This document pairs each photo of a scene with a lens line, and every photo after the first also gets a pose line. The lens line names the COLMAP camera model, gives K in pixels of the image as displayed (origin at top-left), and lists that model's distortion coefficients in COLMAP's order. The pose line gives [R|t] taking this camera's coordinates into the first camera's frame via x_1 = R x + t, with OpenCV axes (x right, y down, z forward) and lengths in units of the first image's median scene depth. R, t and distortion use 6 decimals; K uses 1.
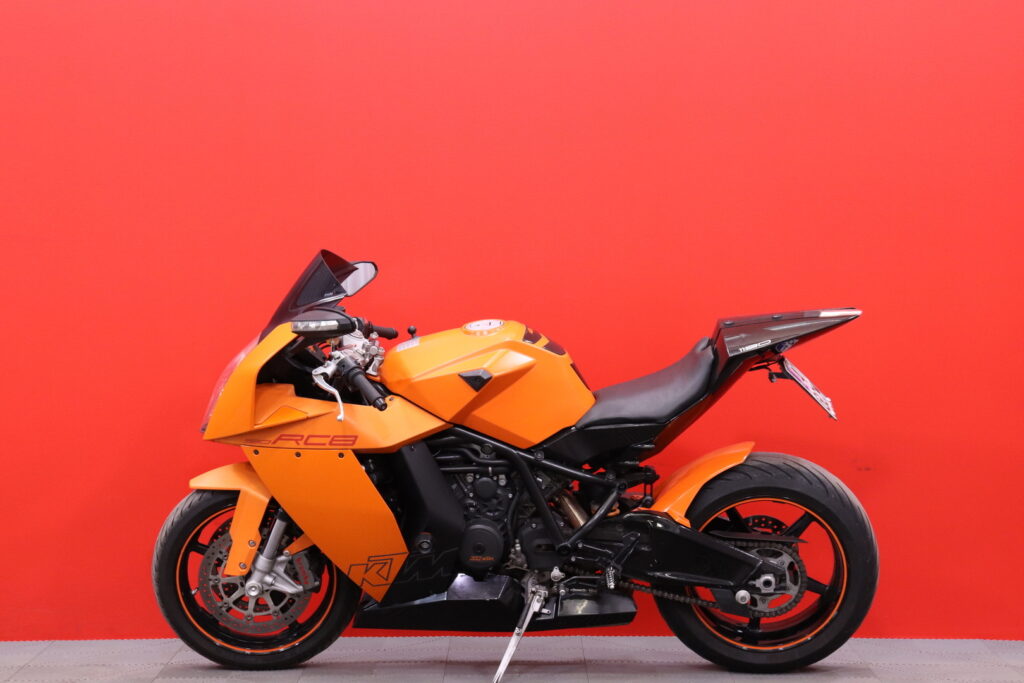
lens RADIAL K [[2122.3, 0, 518.2], [0, 2122.3, 349.5], [0, 0, 1]] dist [0.242457, 0.000000]
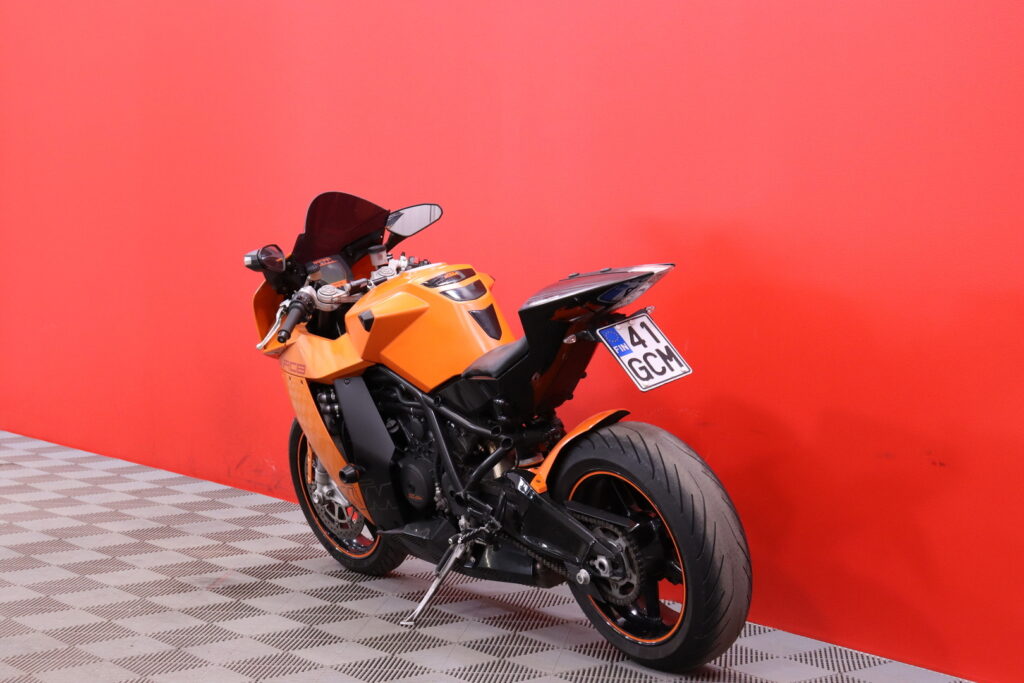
lens RADIAL K [[1922.8, 0, 512.3], [0, 1922.8, 340.7], [0, 0, 1]] dist [-0.020540, 0.000000]
pose [[0.609290, 0.067507, -0.790068, 0.720514], [-0.041919, 0.997718, 0.052922, -0.026446], [0.791838, 0.000874, 0.610730, 0.468834]]
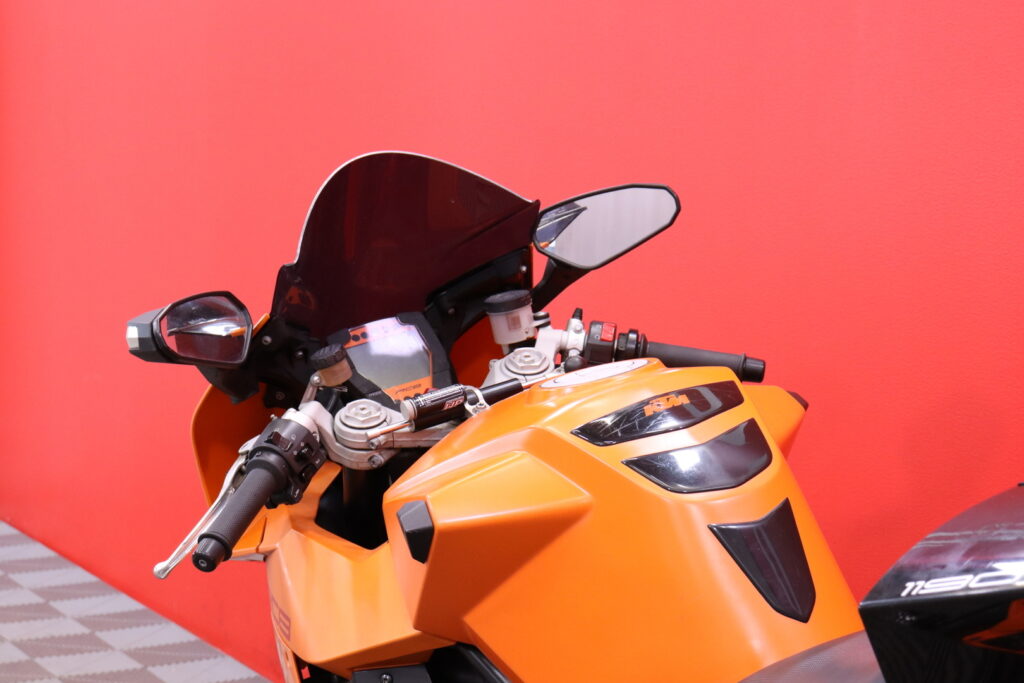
lens RADIAL K [[2122.3, 0, 512.1], [0, 2122.3, 343.7], [0, 0, 1]] dist [0.242457, 0.000000]
pose [[0.458720, 0.088600, -0.884153, 0.280701], [-0.049956, 0.996014, 0.073891, -0.040670], [0.887175, 0.010273, 0.461318, 0.813866]]
